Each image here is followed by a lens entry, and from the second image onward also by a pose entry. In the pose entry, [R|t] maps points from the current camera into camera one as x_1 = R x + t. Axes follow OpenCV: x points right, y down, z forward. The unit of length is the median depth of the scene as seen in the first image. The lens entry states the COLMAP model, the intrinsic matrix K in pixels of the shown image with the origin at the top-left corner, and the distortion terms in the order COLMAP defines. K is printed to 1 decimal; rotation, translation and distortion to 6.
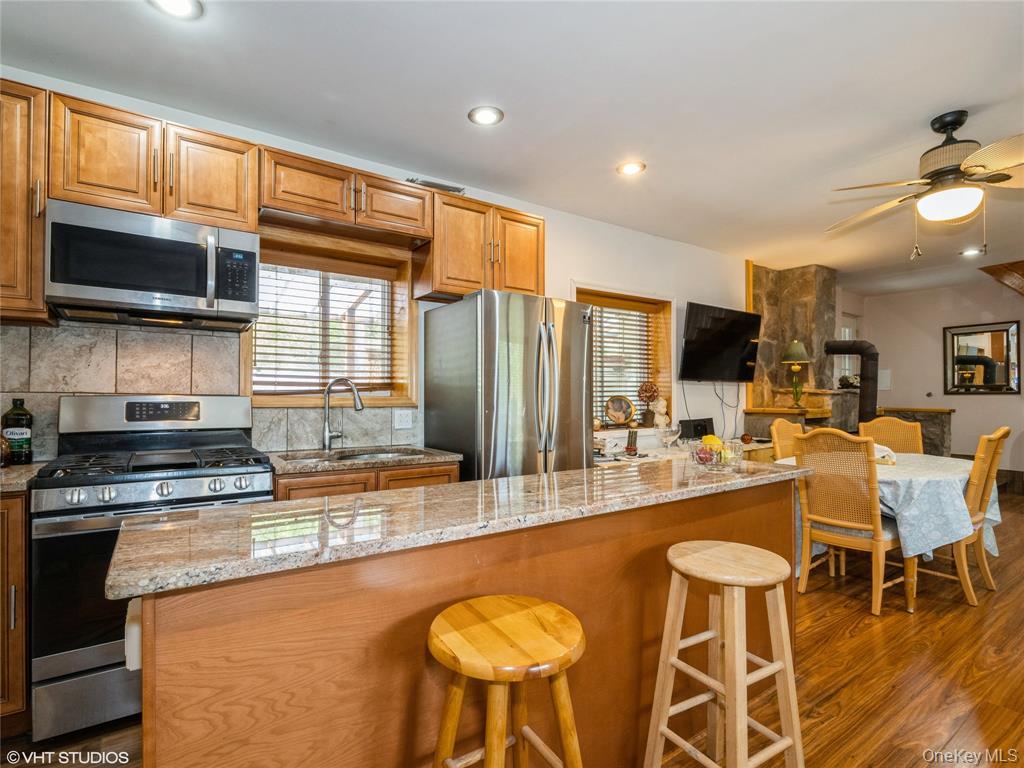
lens RADIAL K [[499.0, 0, 510.5], [0, 499.0, 391.6], [0, 0, 1]] dist [-0.011382, -0.001167]
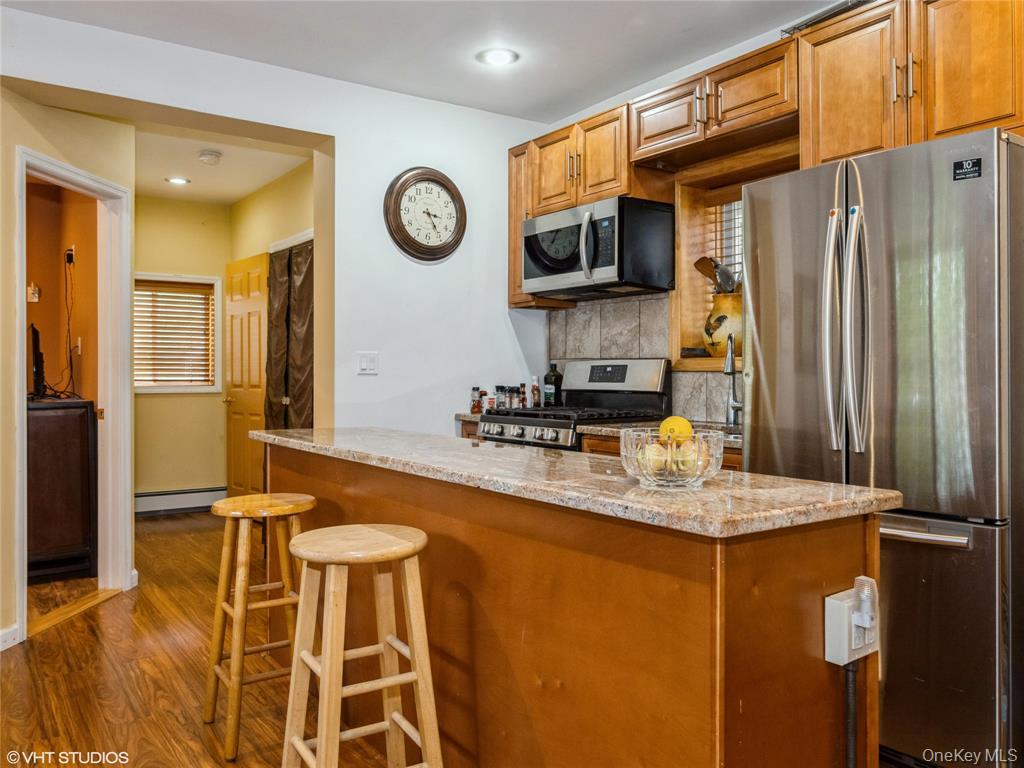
lens RADIAL K [[791.7, 0, 506.2], [0, 791.7, 379.3], [0, 0, 1]] dist [-0.003552, -0.001256]
pose [[0.004538, 0.003123, -0.999985, 0.461530], [0.013911, 0.999898, 0.003186, 0.018564], [0.999893, -0.013925, 0.004494, 0.329518]]
